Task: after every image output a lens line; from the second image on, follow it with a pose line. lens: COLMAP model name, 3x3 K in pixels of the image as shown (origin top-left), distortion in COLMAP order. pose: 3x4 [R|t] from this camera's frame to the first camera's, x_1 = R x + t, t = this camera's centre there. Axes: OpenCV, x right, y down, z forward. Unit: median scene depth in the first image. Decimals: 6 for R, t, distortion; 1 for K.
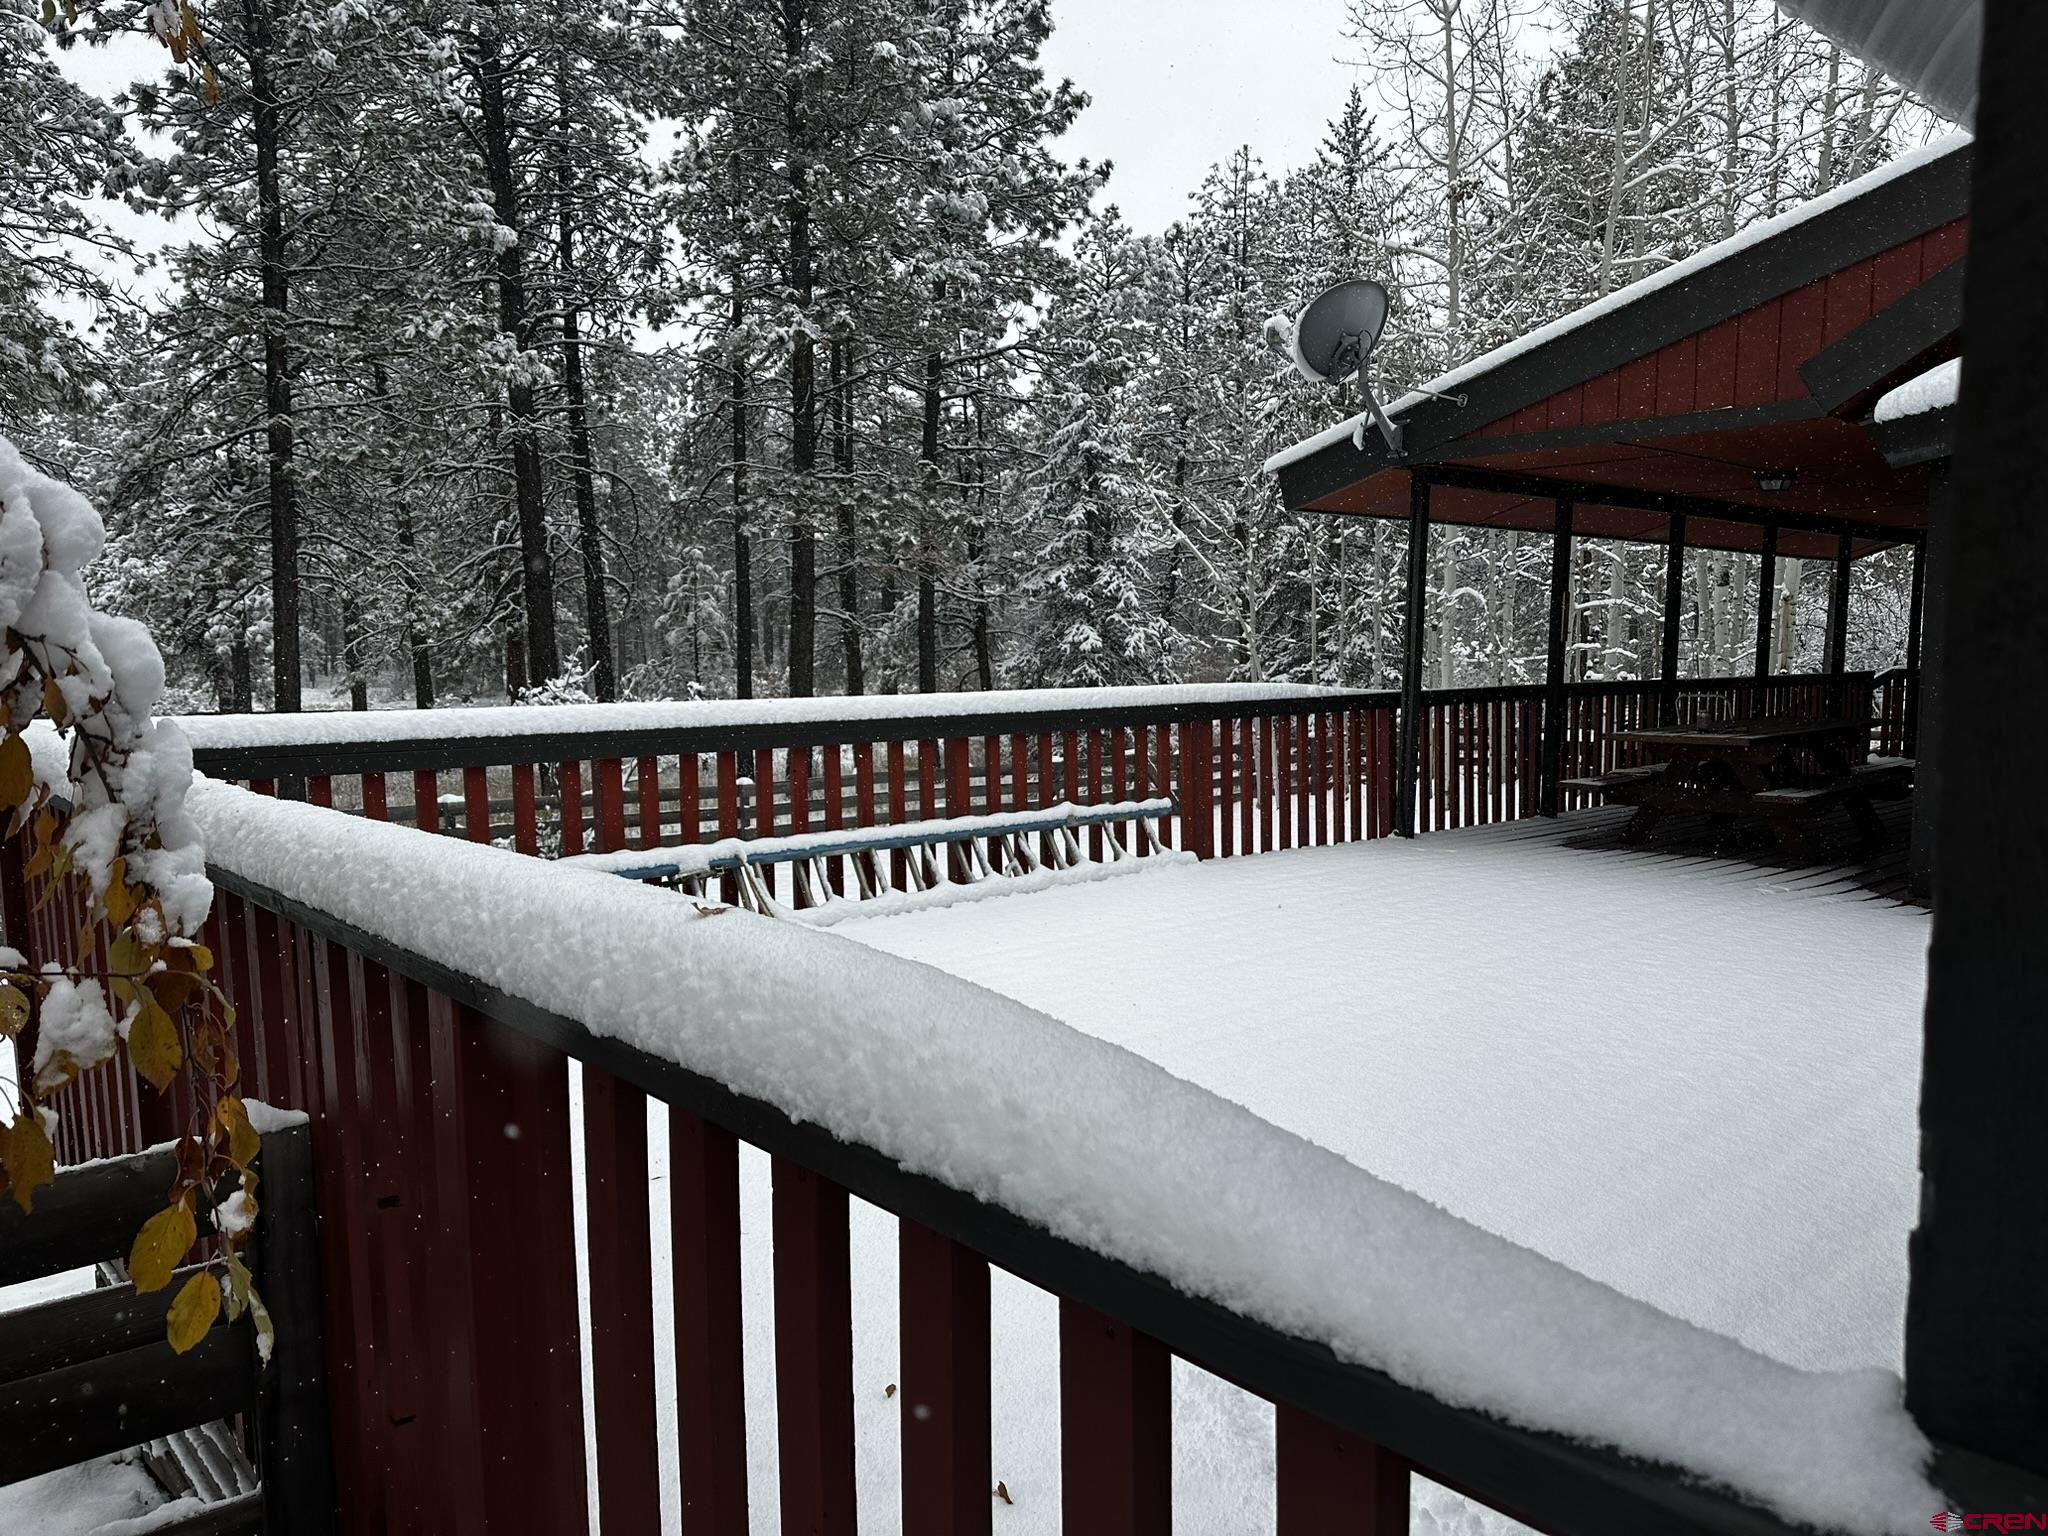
lens RADIAL K [[1453.7, 0, 1019.4], [0, 1453.7, 772.7], [0, 0, 1]] dist [0.007259, -0.002831]
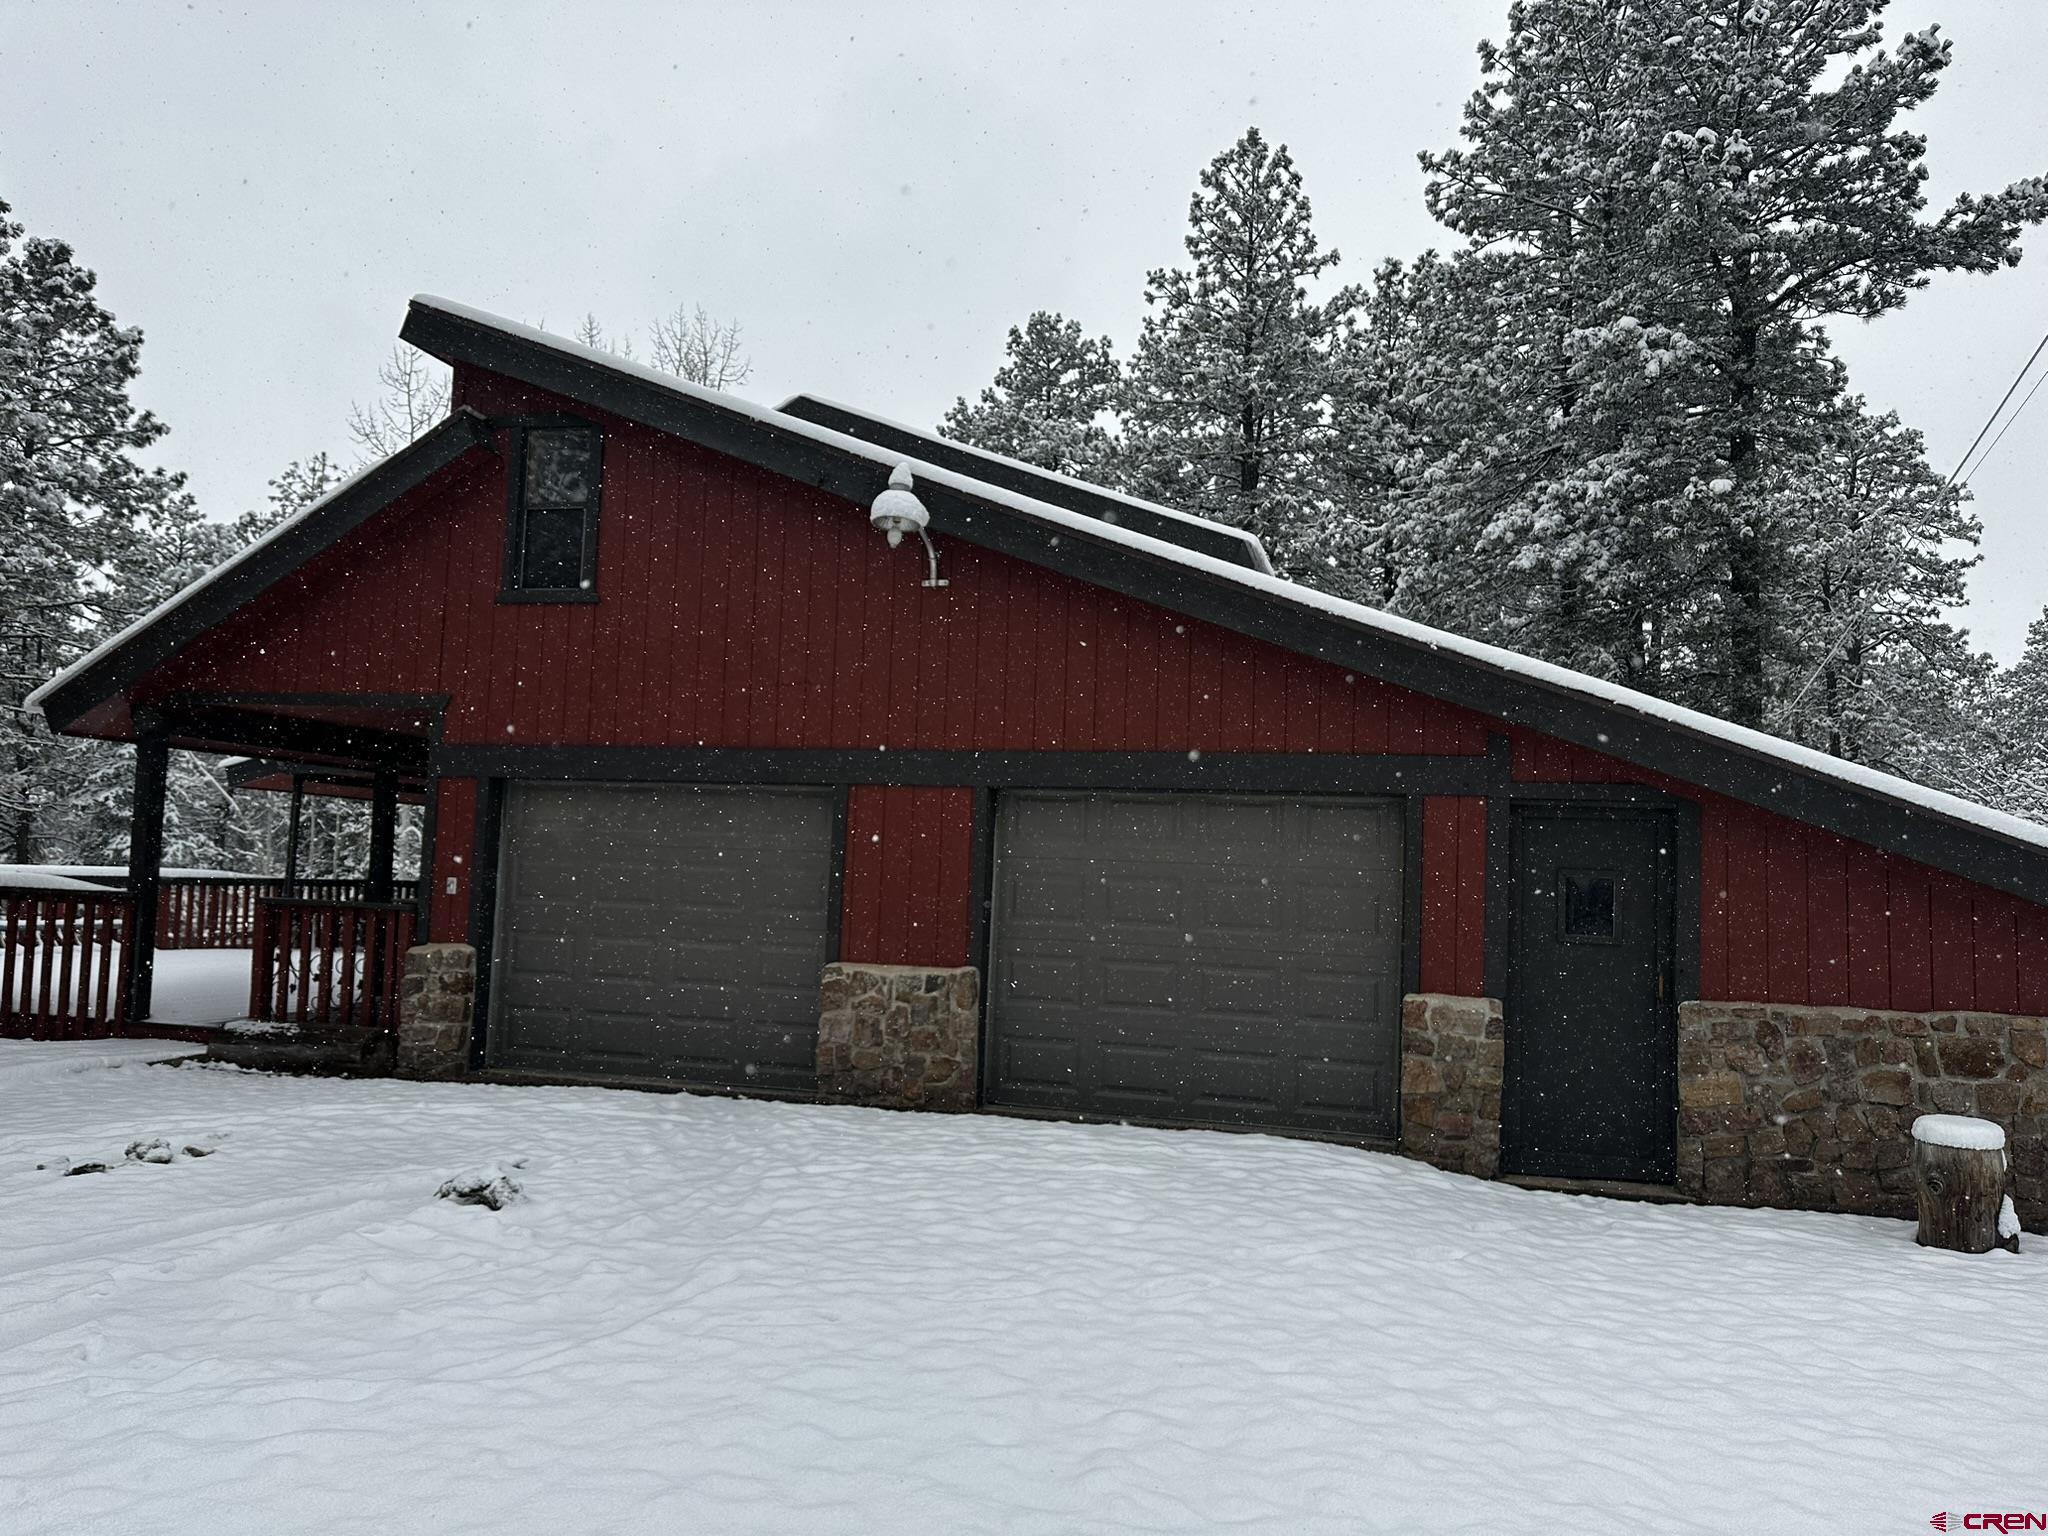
lens RADIAL K [[1453.7, 0, 1023.9], [0, 1453.7, 784.5], [0, 0, 1]] dist [0.007259, -0.002831]
pose [[0.834525, 0.075635, 0.545753, 0.000031], [0.007474, 0.988888, -0.148478, 0.041076], [-0.550919, 0.127988, 0.824686, -0.409442]]
